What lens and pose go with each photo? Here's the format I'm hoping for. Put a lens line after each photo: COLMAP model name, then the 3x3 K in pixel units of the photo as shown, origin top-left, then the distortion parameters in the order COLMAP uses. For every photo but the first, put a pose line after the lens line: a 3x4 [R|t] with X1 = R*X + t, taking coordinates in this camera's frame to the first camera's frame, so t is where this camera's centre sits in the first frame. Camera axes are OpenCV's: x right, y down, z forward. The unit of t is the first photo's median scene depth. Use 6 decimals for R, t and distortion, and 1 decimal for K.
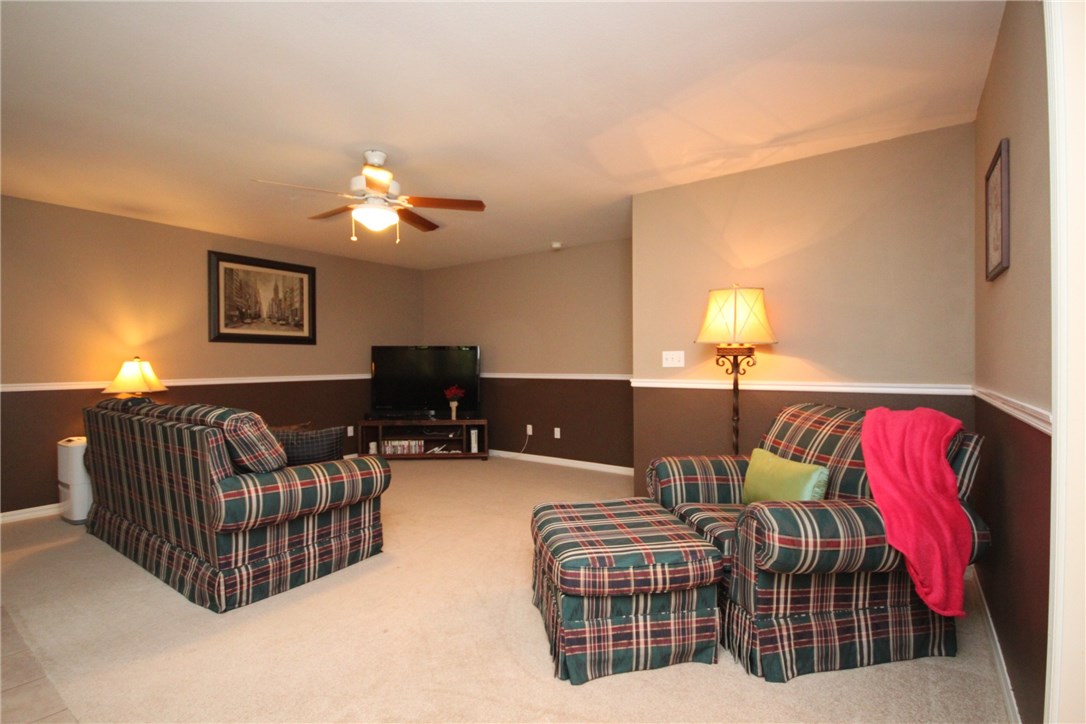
lens RADIAL K [[509.7, 0, 547.3], [0, 509.7, 368.4], [0, 0, 1]] dist [-0.000081, 0.000477]
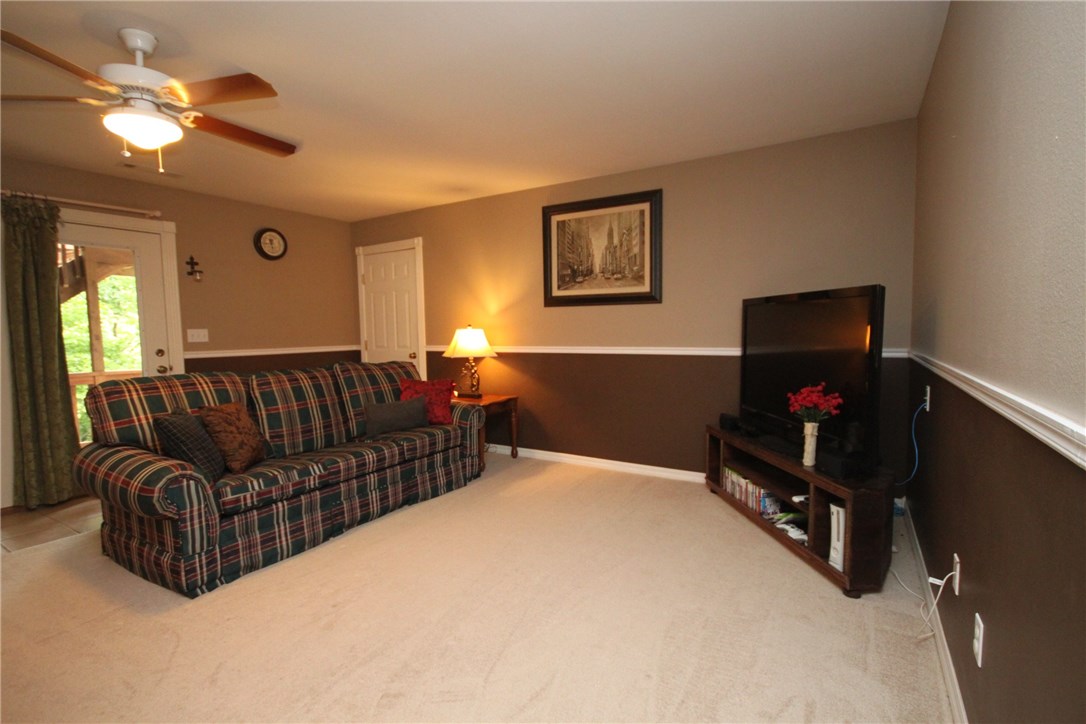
lens RADIAL K [[509.7, 0, 547.3], [0, 509.7, 368.4], [0, 0, 1]] dist [-0.000081, 0.000477]
pose [[0.052518, 0.085173, -0.994981, 0.254316], [-0.002891, 0.996365, 0.085139, -0.017473], [0.998616, -0.001595, 0.052573, 0.878548]]
